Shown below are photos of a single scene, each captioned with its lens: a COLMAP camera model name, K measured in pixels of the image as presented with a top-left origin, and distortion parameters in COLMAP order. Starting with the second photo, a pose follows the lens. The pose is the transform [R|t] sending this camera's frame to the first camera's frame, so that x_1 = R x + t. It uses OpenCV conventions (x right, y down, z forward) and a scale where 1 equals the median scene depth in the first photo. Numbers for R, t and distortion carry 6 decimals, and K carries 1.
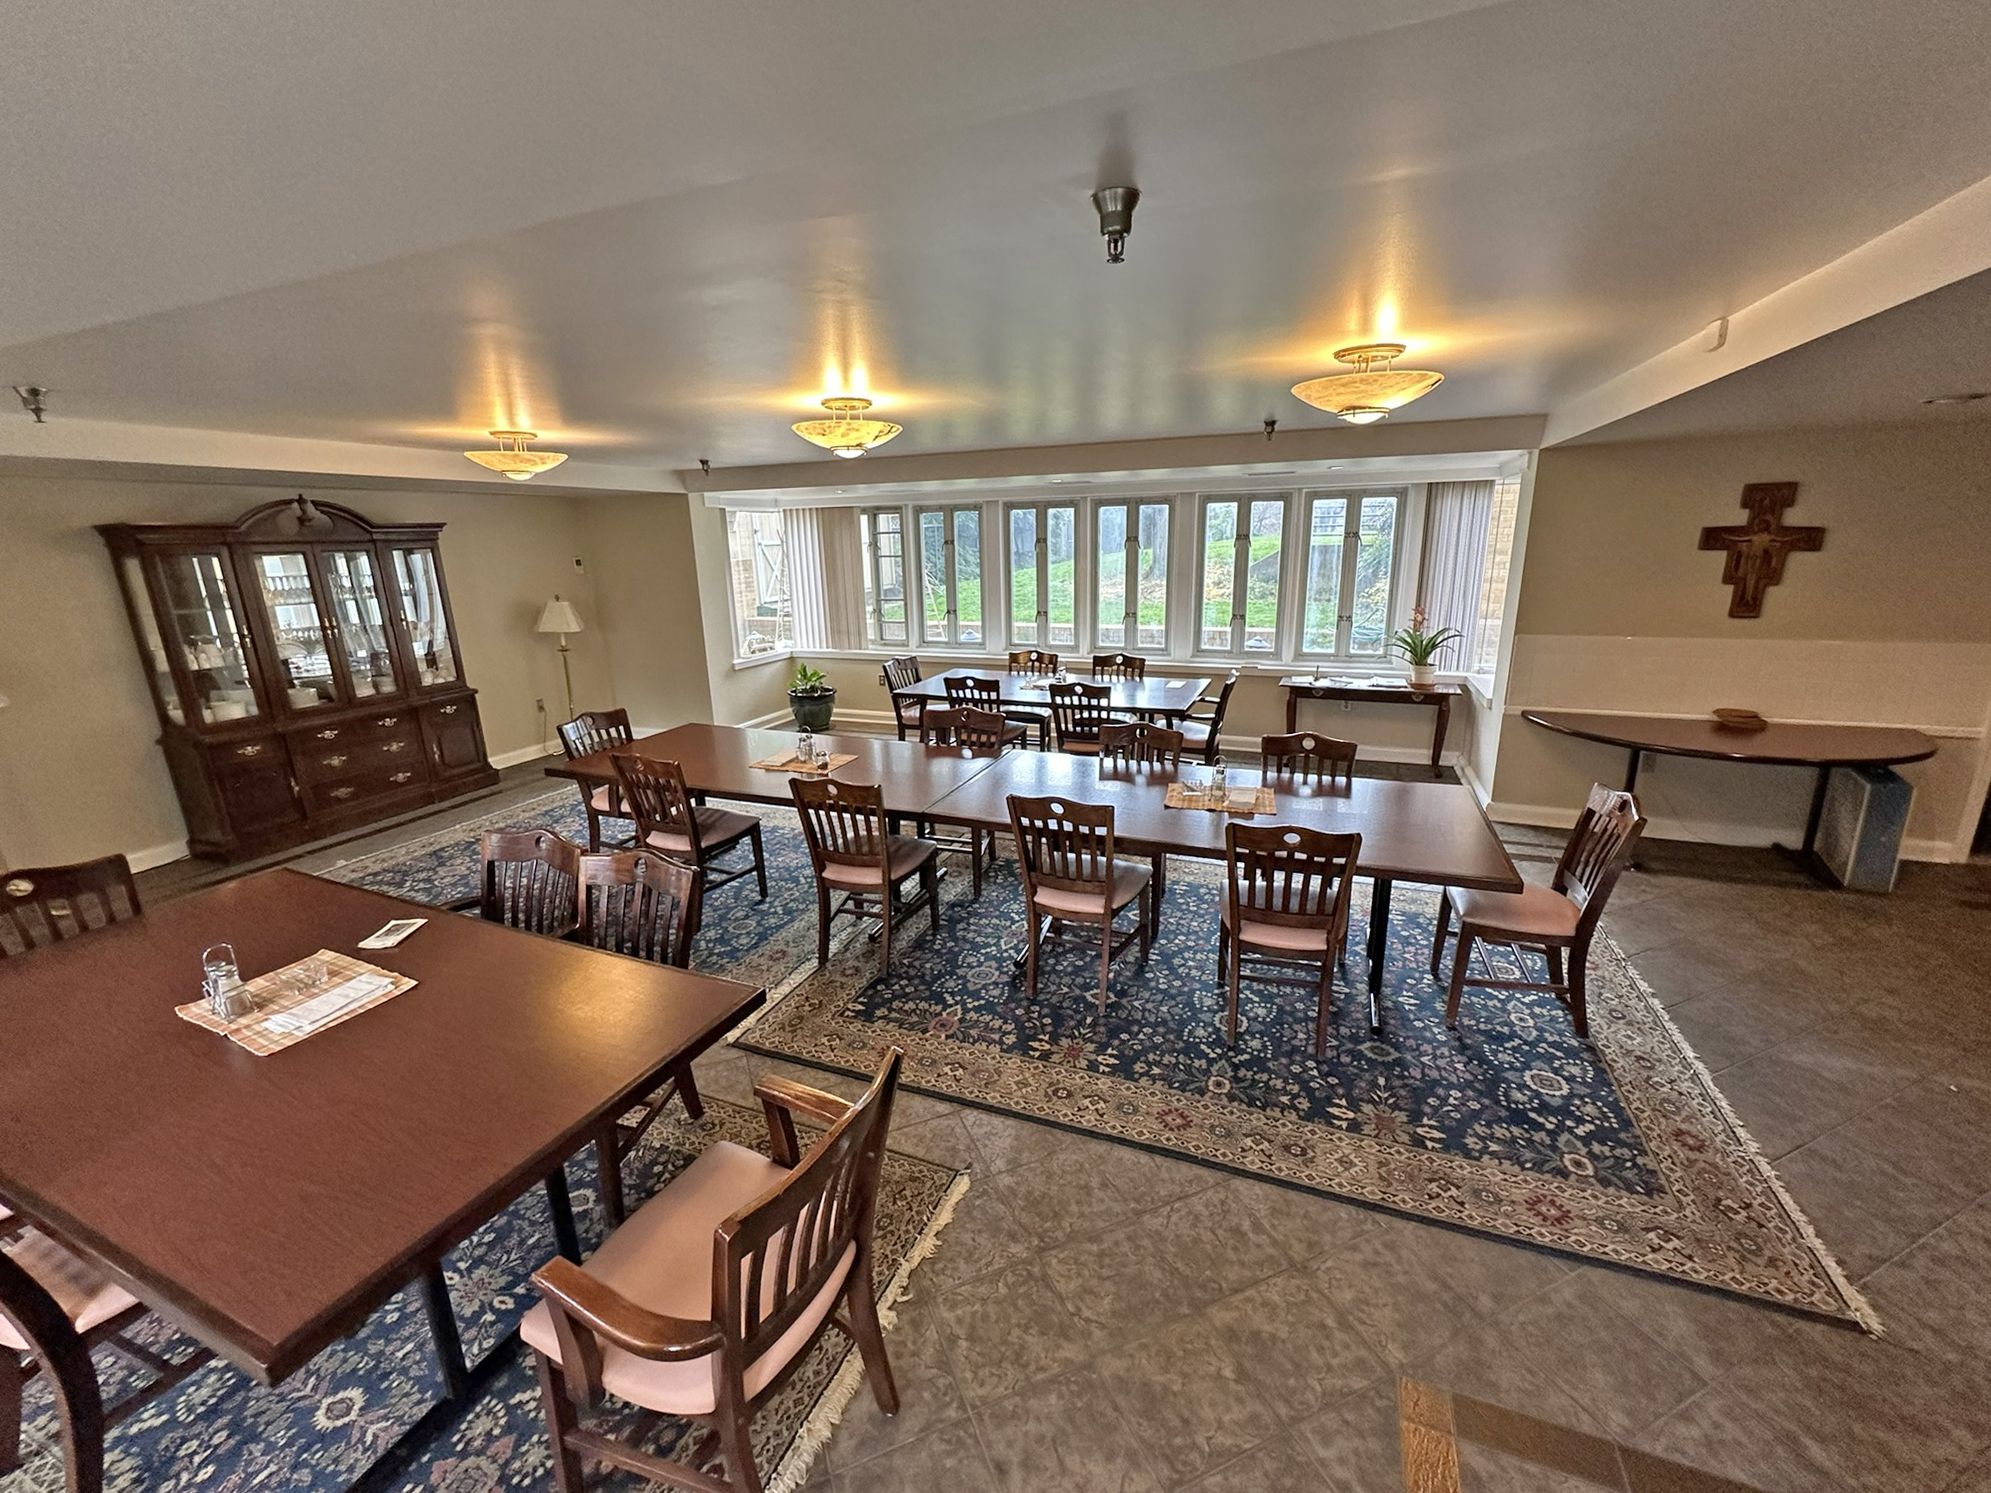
lens RADIAL K [[790.9, 0, 995.5], [0, 790.9, 746.5], [0, 0, 1]] dist [-0.001473, 0.000109]
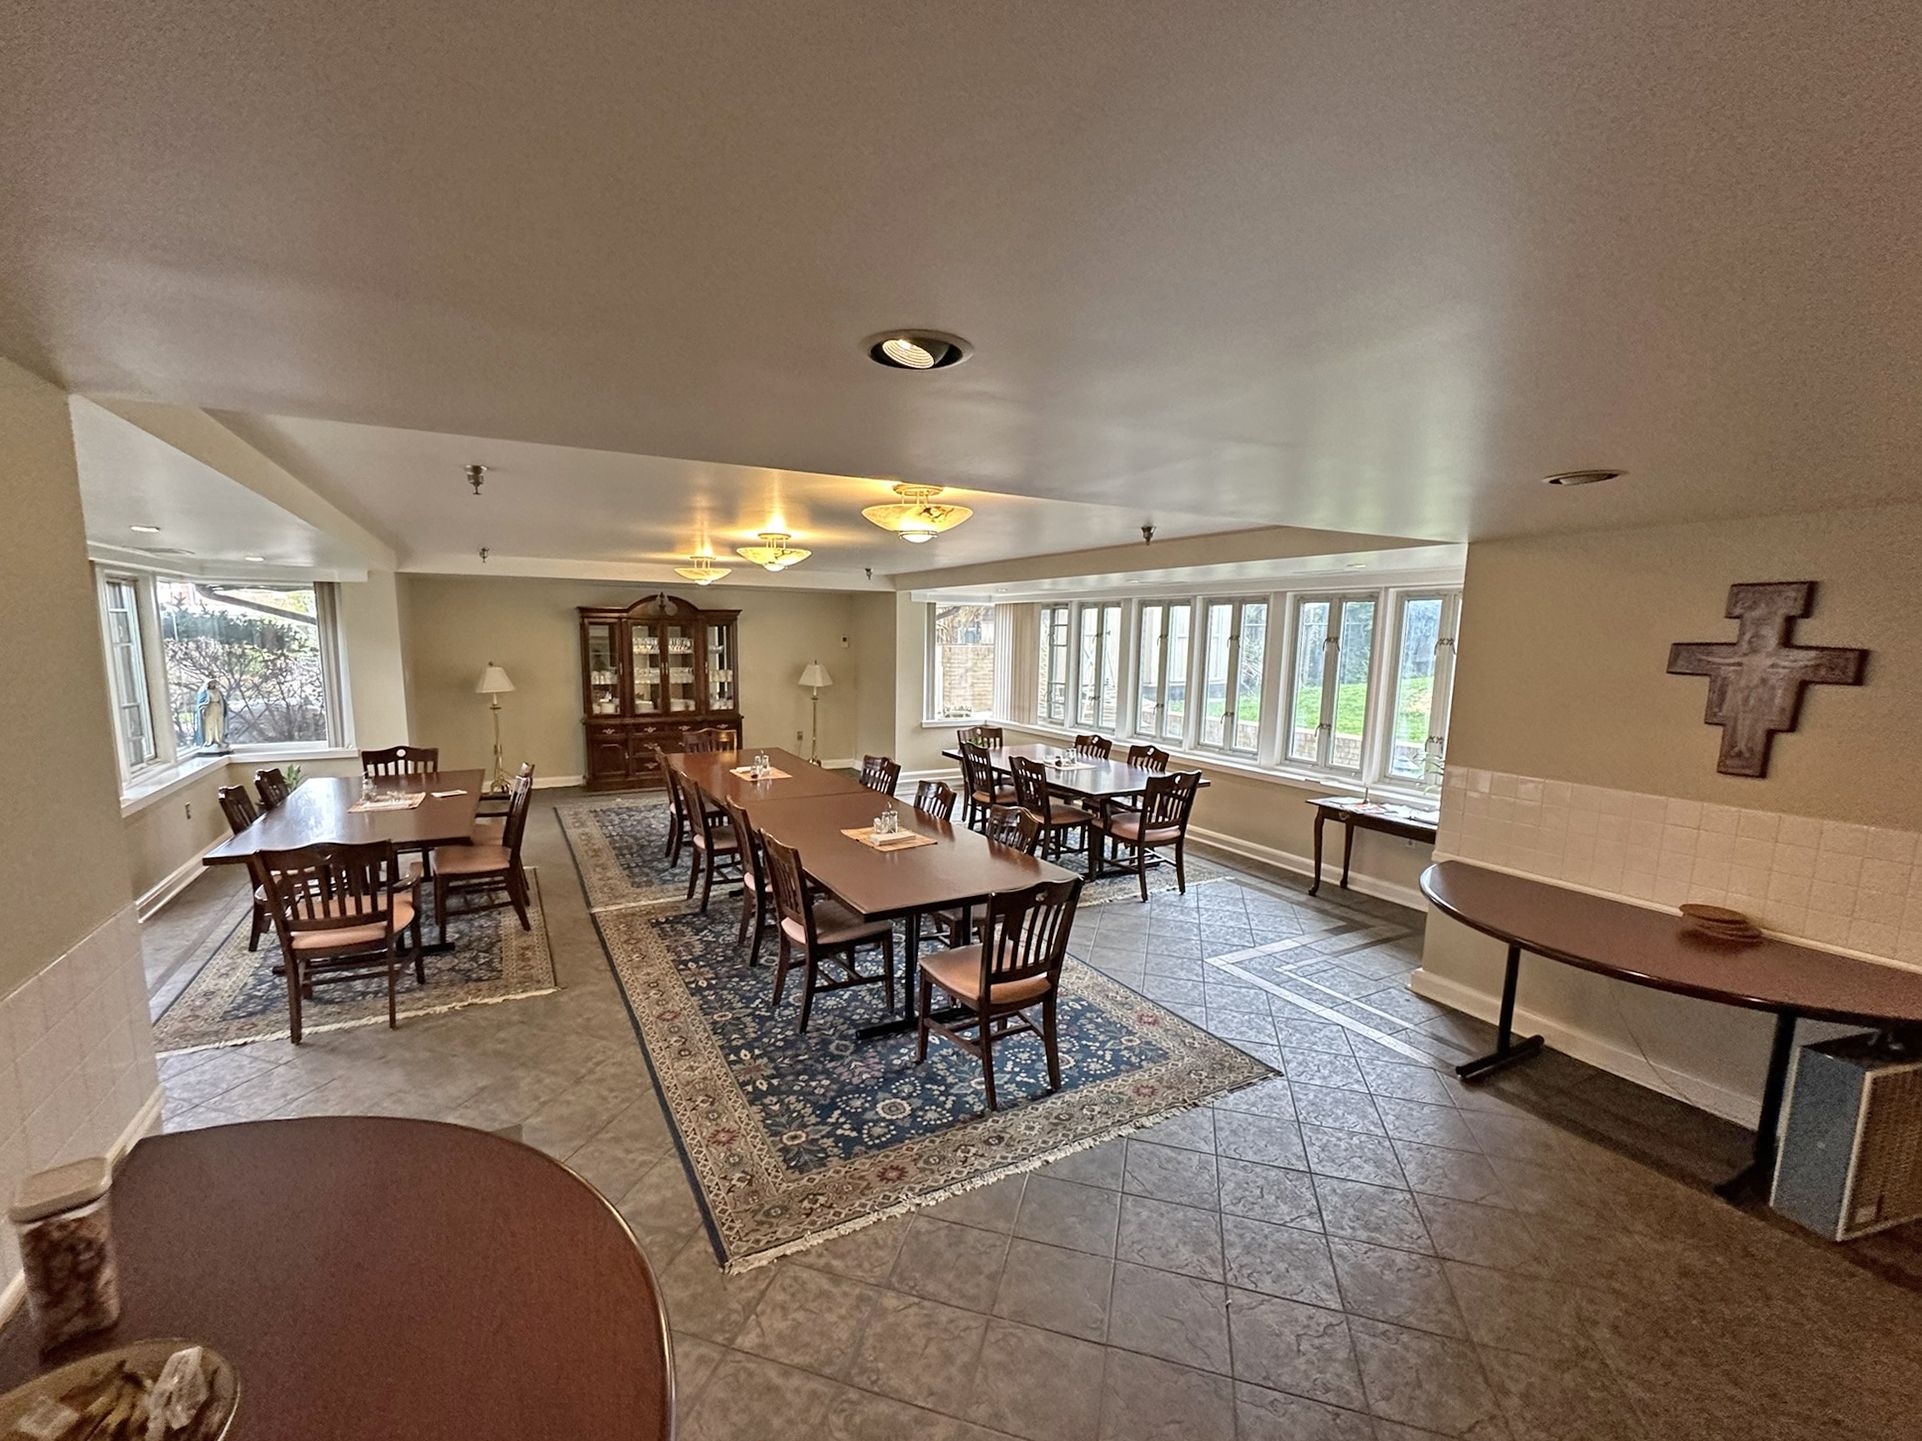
lens RADIAL K [[808.2, 0, 959.1], [0, 808.2, 758.0], [0, 0, 1]] dist [0.000267, -0.007226]
pose [[0.774996, 0.130074, -0.618436, 0.782732], [-0.193390, 0.980456, -0.036131, -0.021184], [0.601650, 0.147600, 0.785004, 0.047164]]
